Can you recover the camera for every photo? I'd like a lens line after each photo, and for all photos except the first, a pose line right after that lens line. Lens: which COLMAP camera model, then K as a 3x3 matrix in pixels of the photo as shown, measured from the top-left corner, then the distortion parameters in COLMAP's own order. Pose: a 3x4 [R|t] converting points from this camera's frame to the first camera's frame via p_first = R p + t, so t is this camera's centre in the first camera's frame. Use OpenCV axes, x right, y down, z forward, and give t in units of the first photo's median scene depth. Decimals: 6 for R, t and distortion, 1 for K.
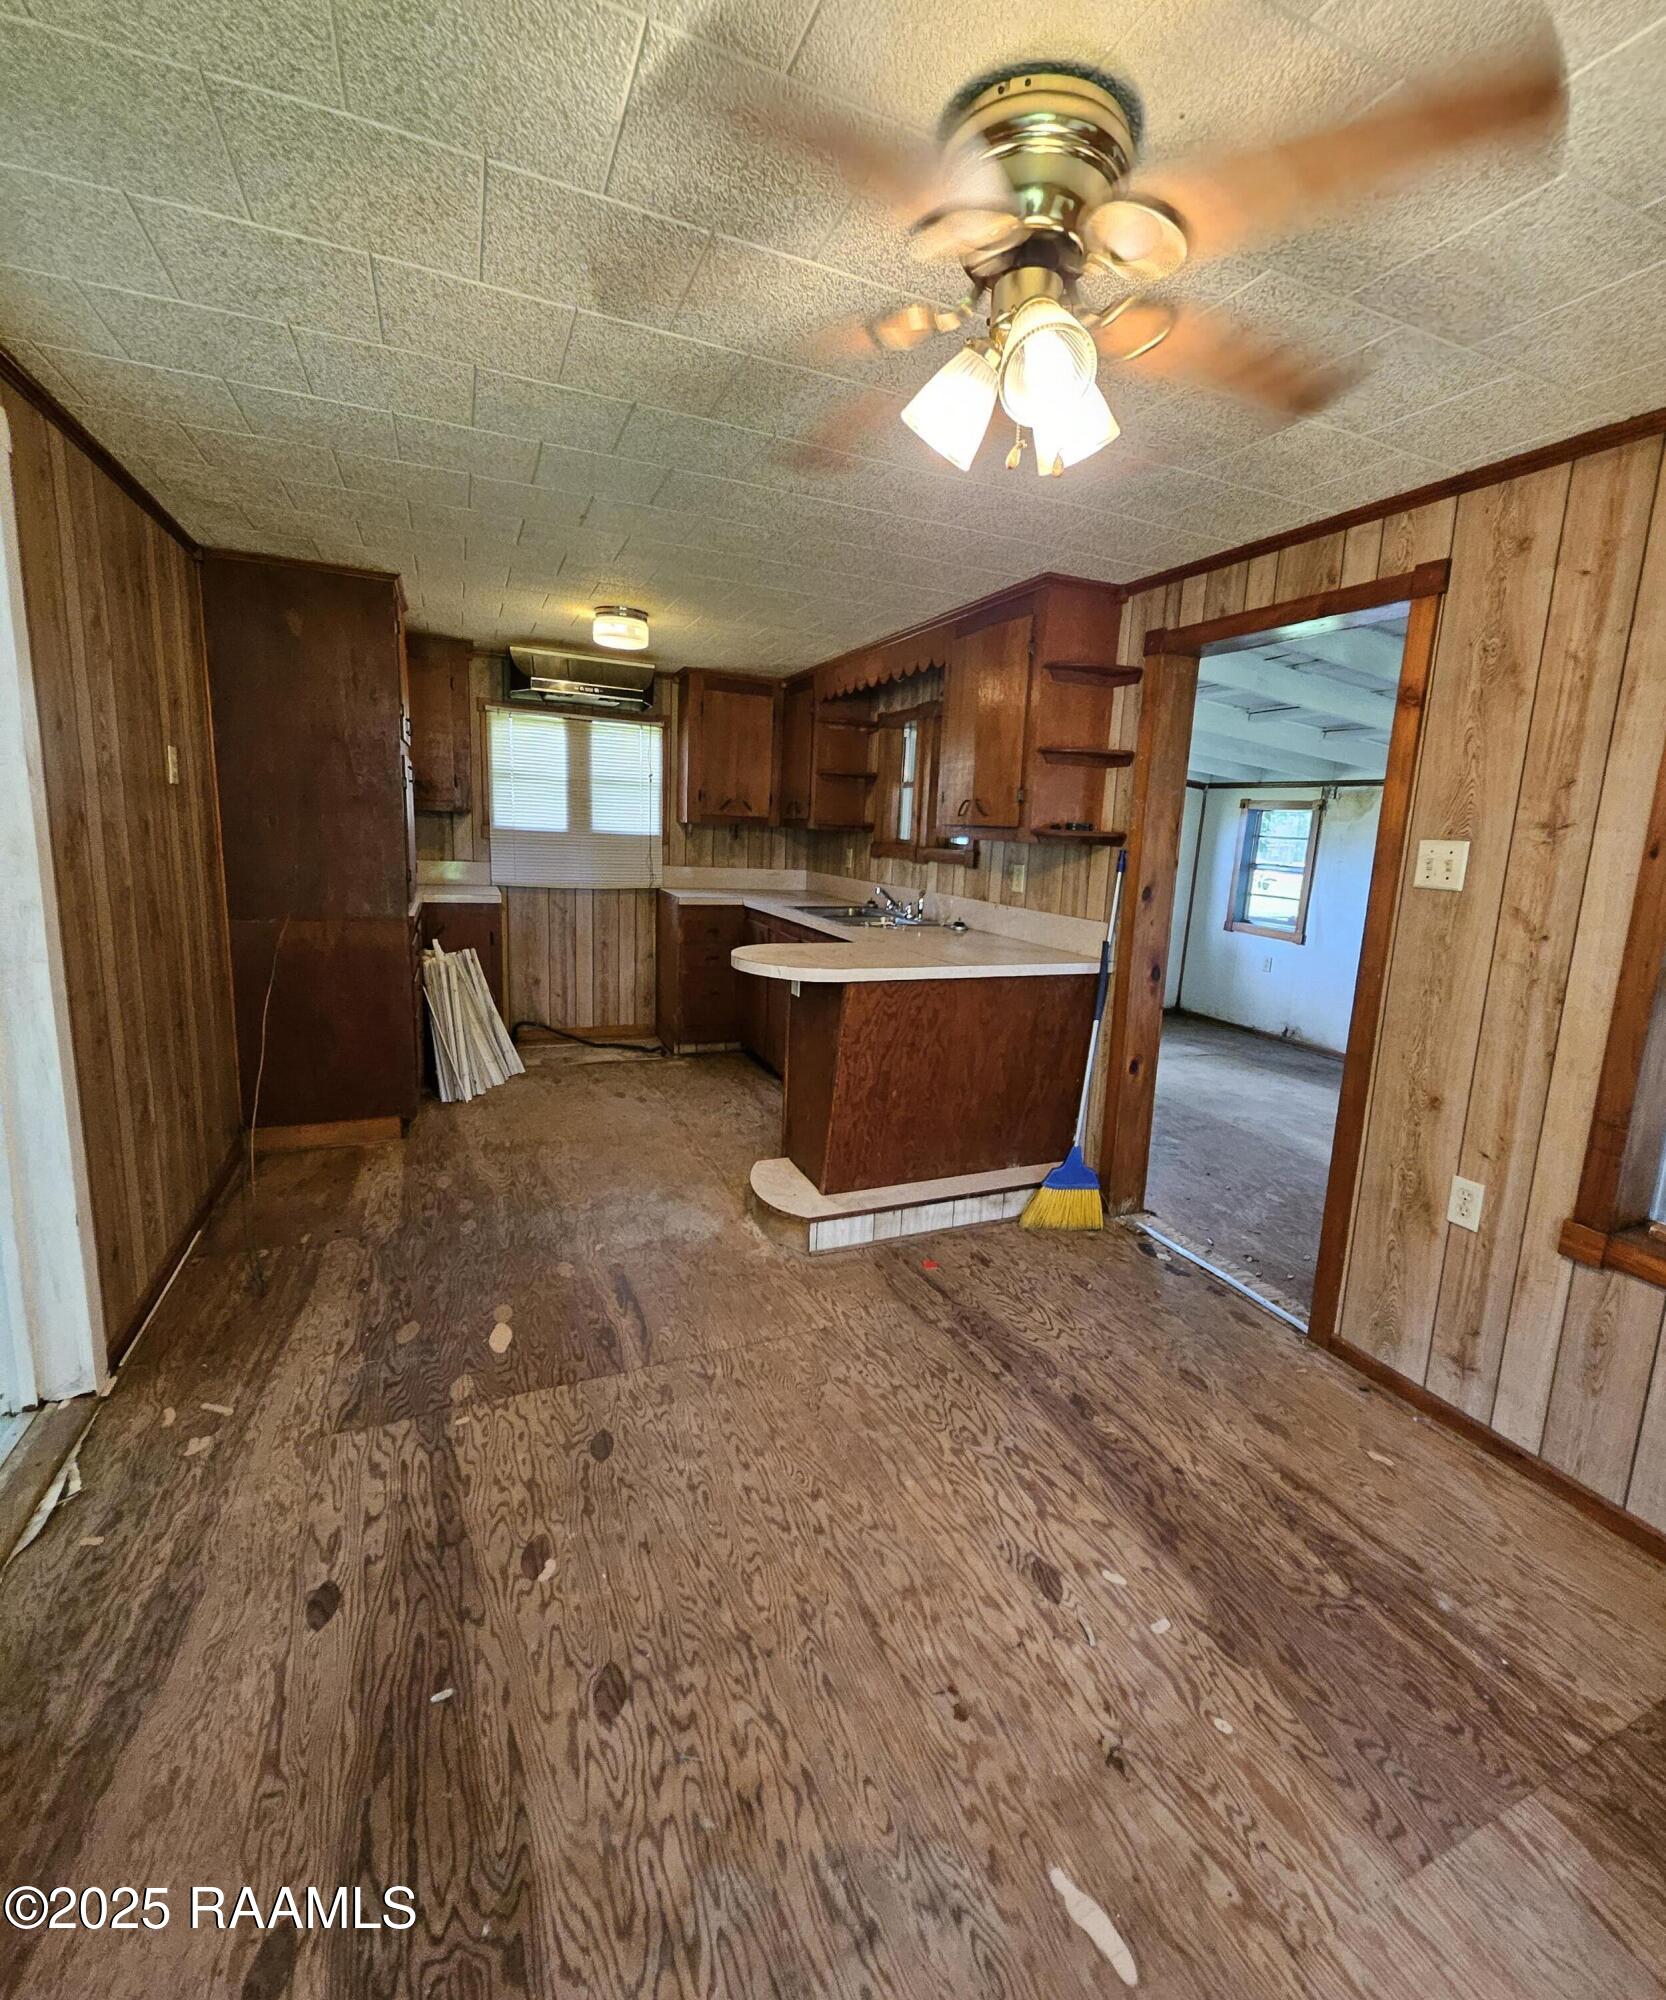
lens RADIAL K [[886.9, 0, 838.3], [0, 886.9, 992.1], [0, 0, 1]] dist [0.008581, -0.000341]
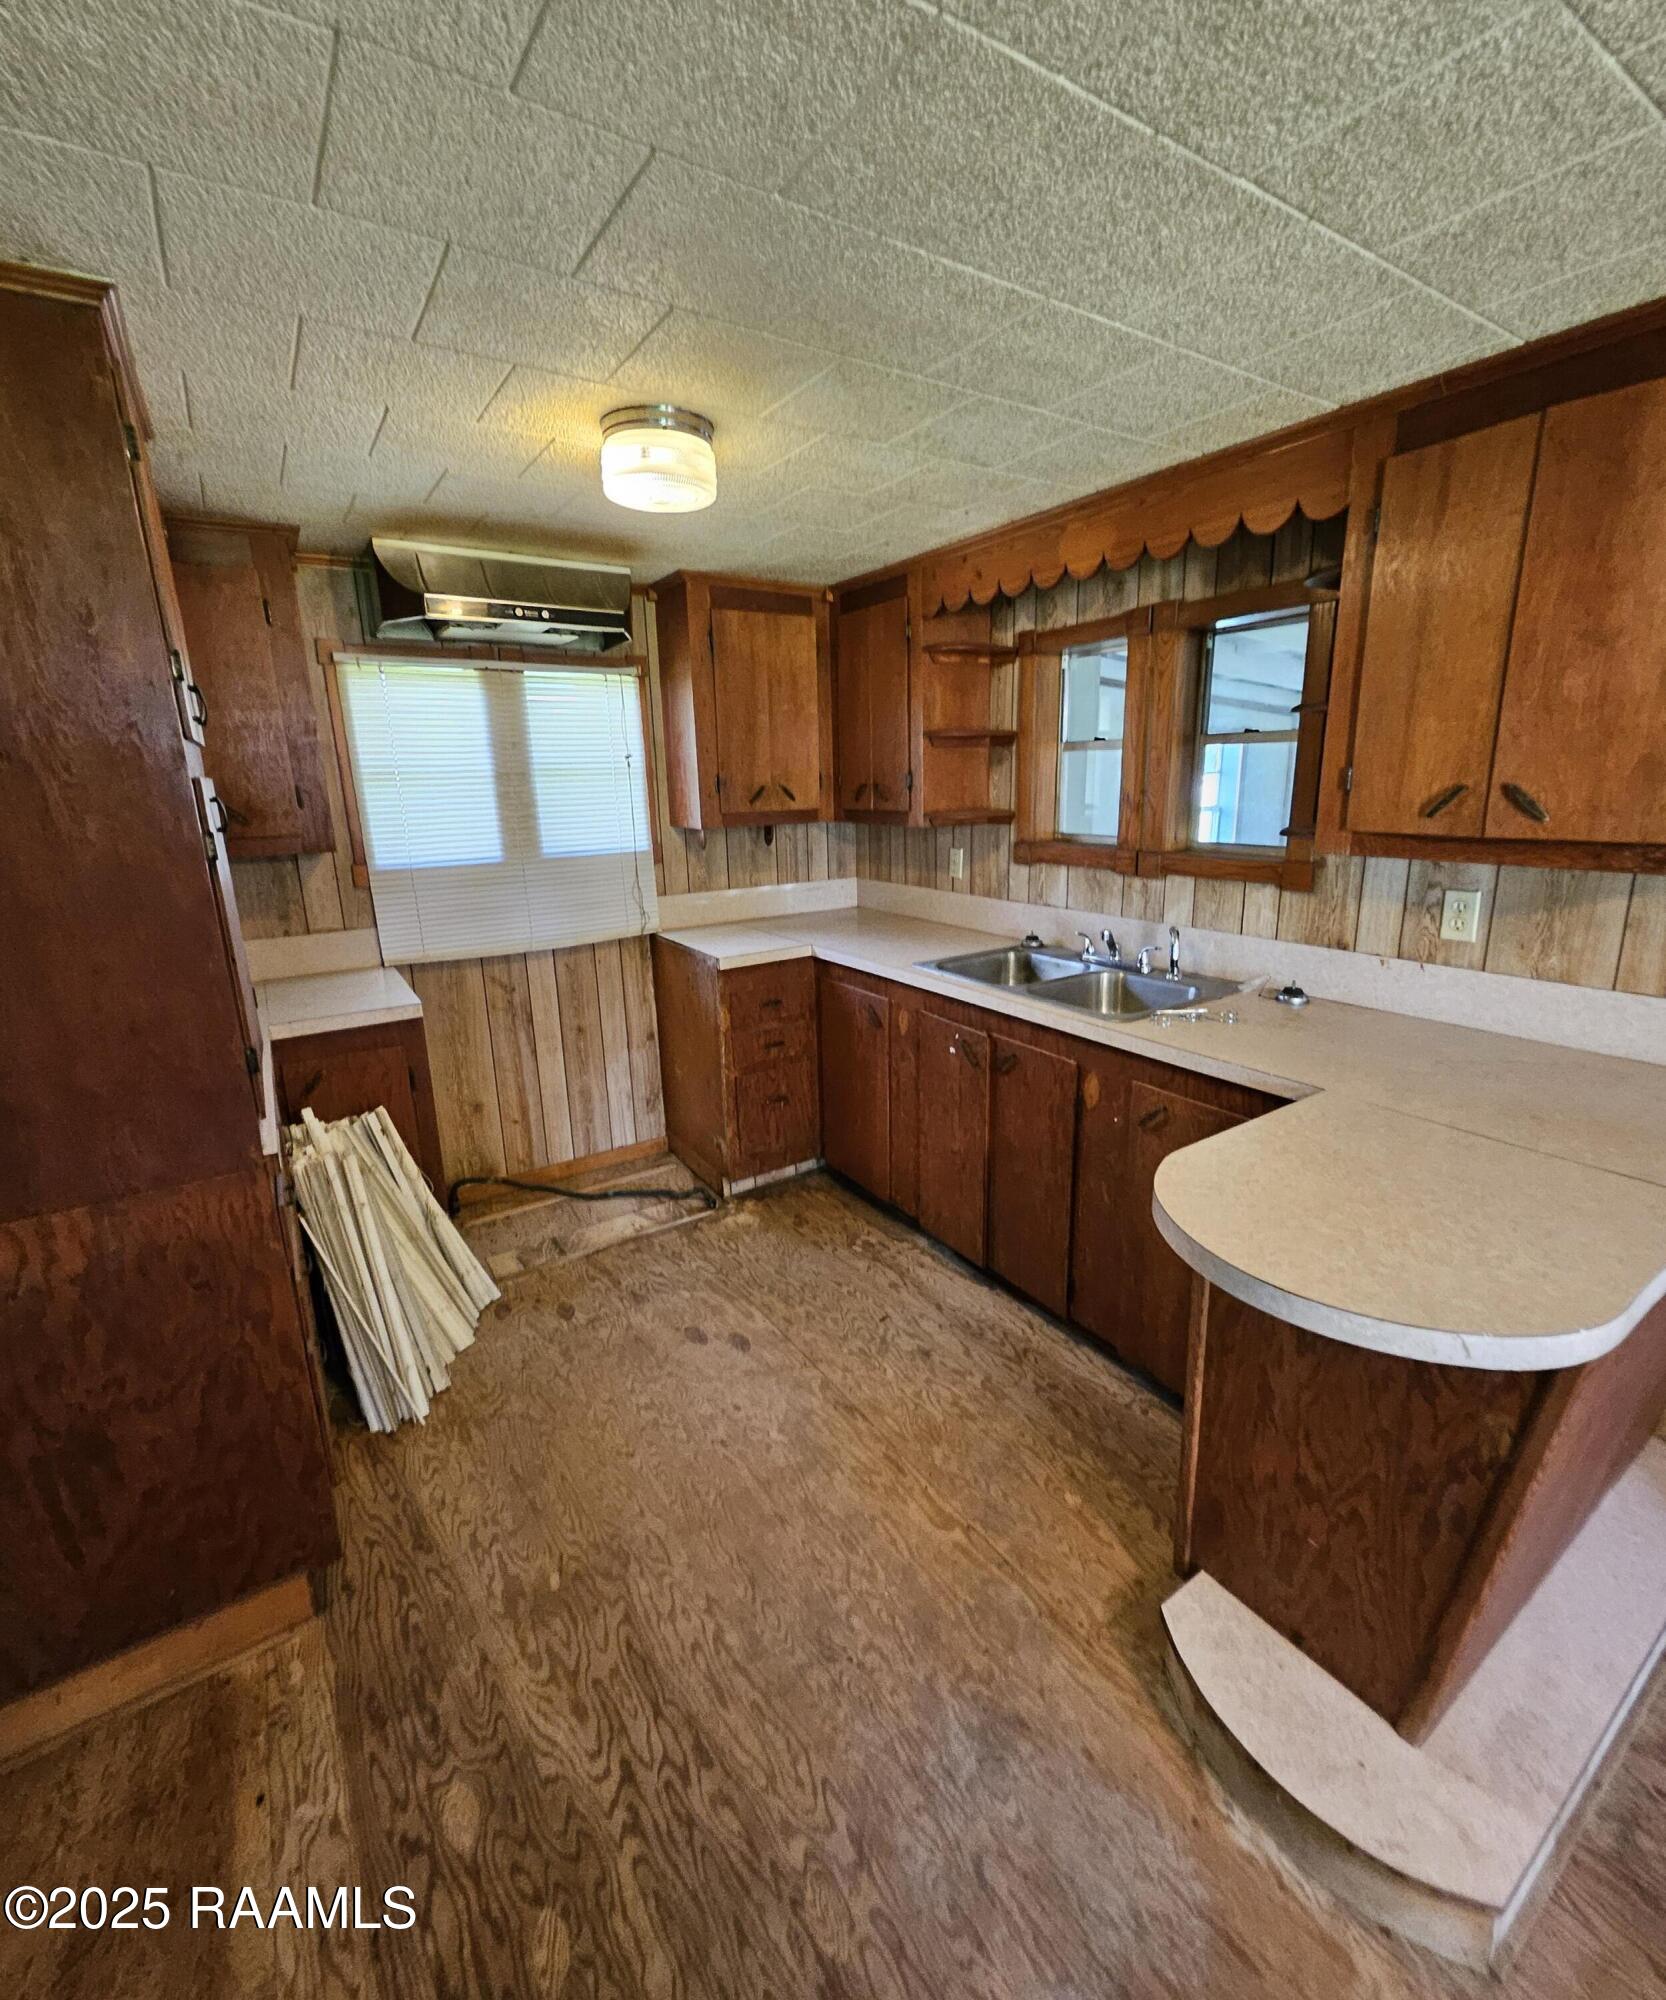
lens RADIAL K [[886.9, 0, 841.1], [0, 886.9, 989.1], [0, 0, 1]] dist [0.008581, -0.000341]
pose [[0.981525, -0.112084, 0.155068, -0.201725], [0.102430, 0.992349, 0.068930, -0.124201], [-0.161607, -0.051773, 0.985496, 0.402598]]
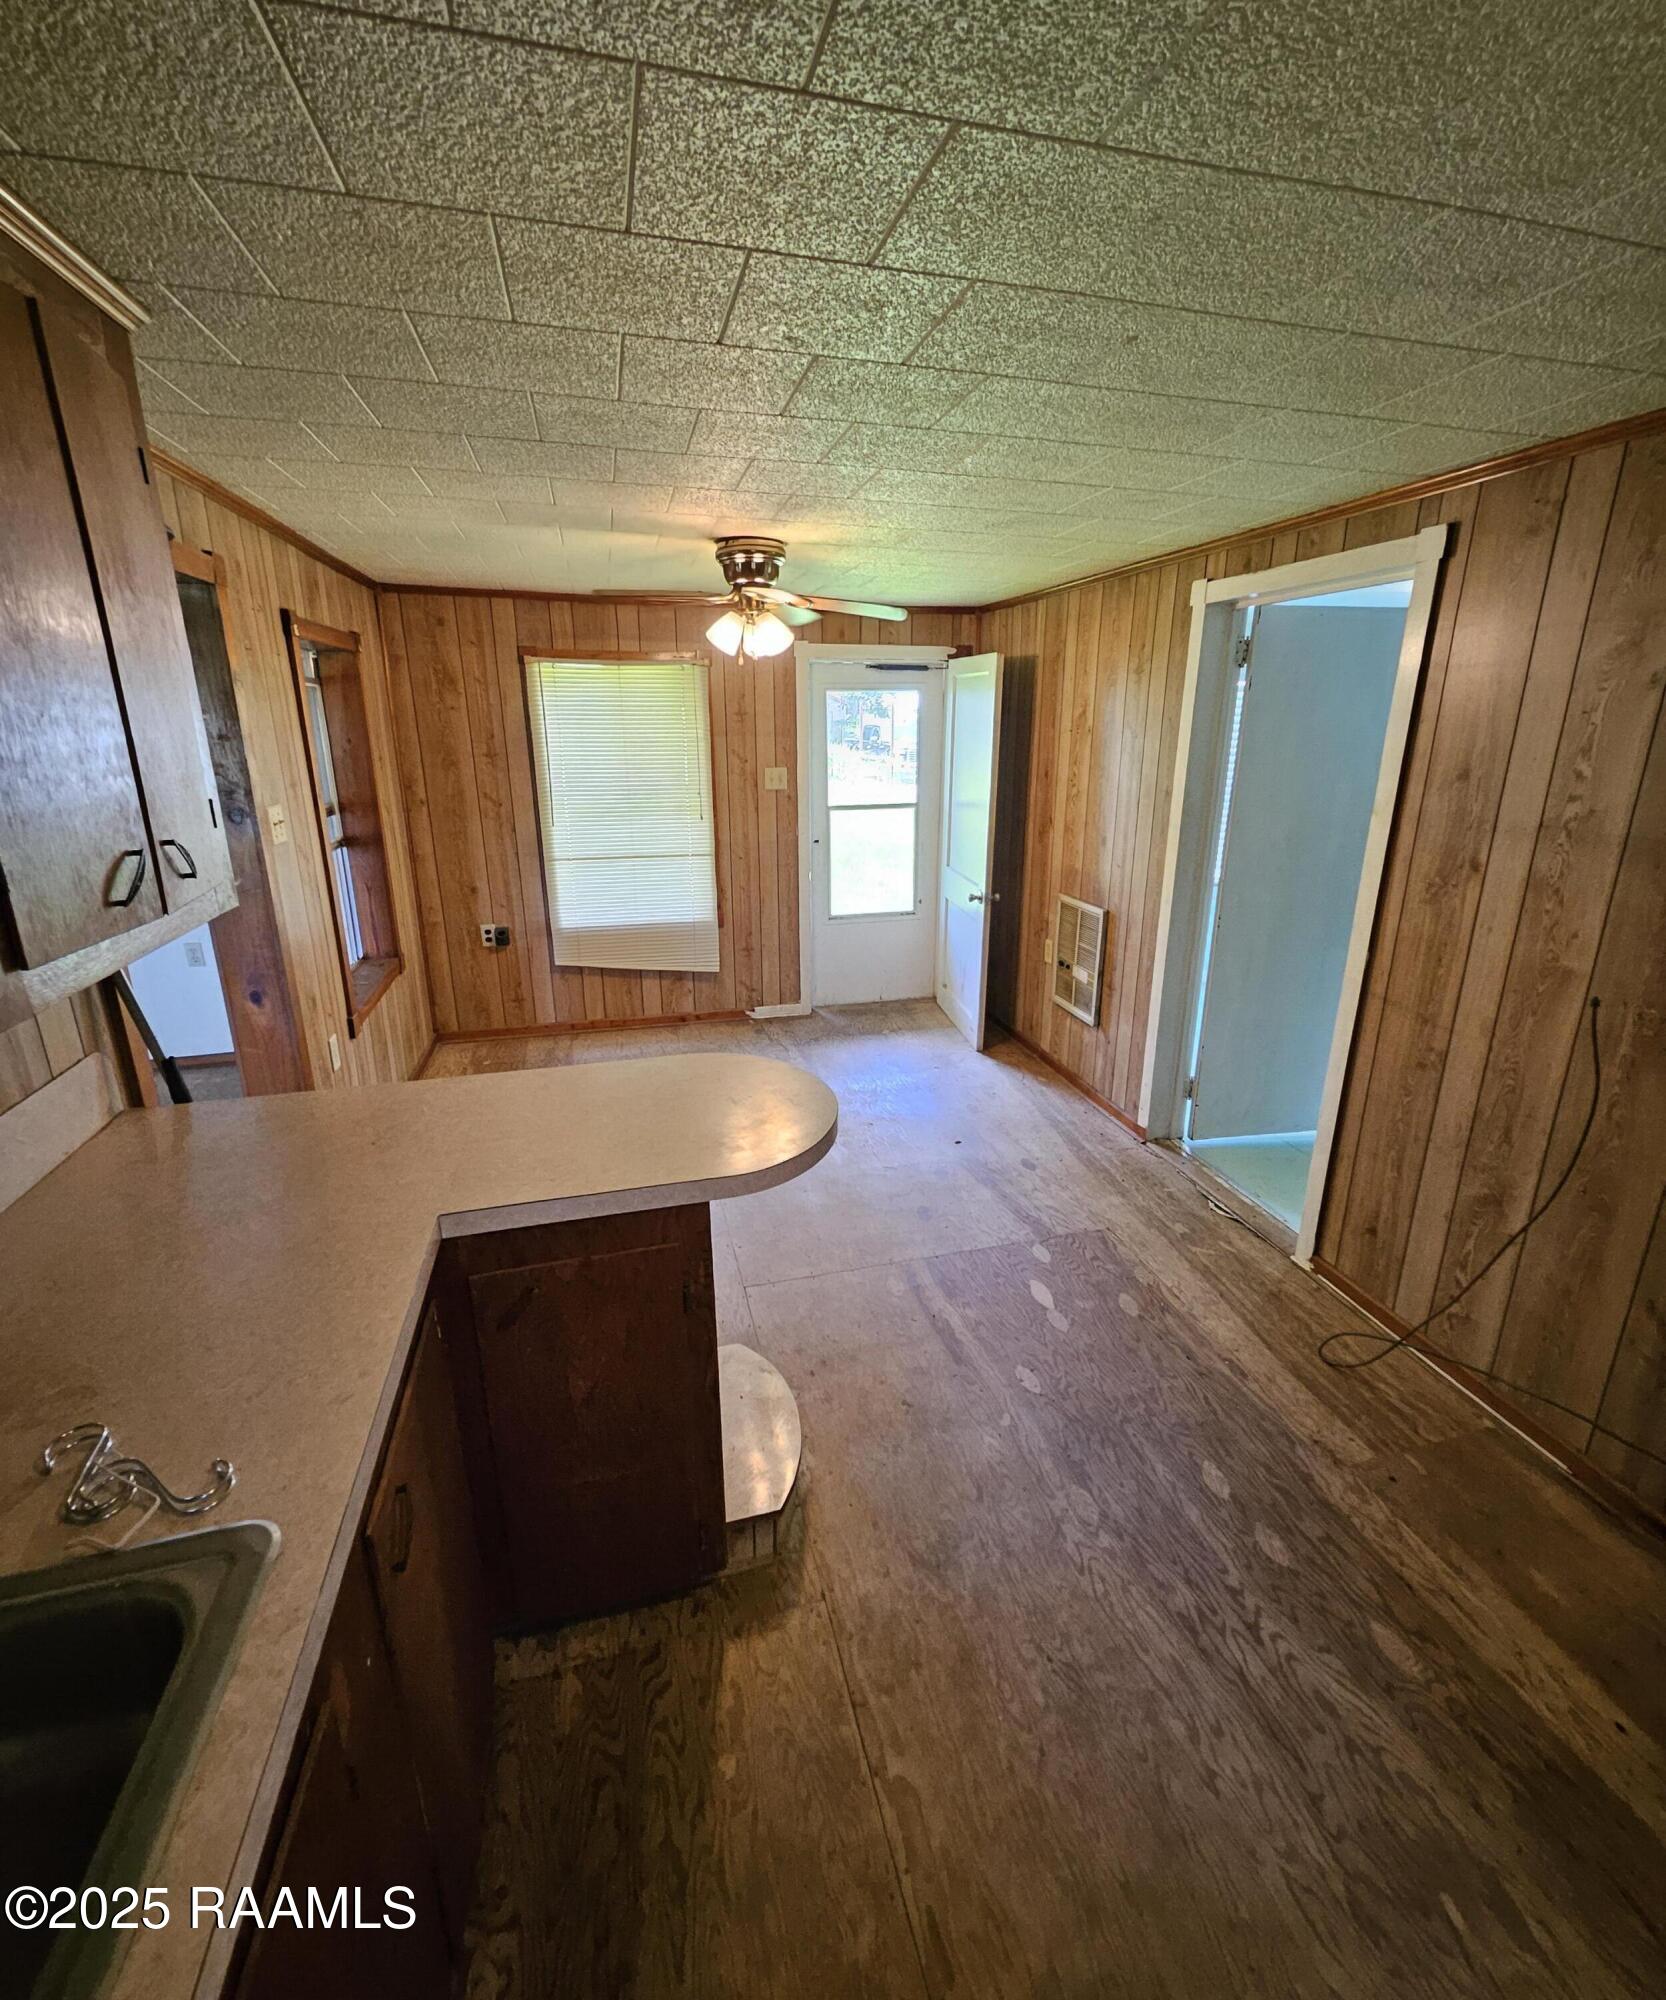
lens RADIAL K [[886.9, 0, 837.5], [0, 886.9, 988.0], [0, 0, 1]] dist [0.008581, -0.000341]
pose [[-0.987868, -0.089261, 0.127081, -0.114304], [-0.018875, 0.881253, 0.472268, -0.238420], [-0.154145, 0.464140, -0.872246, 0.910883]]
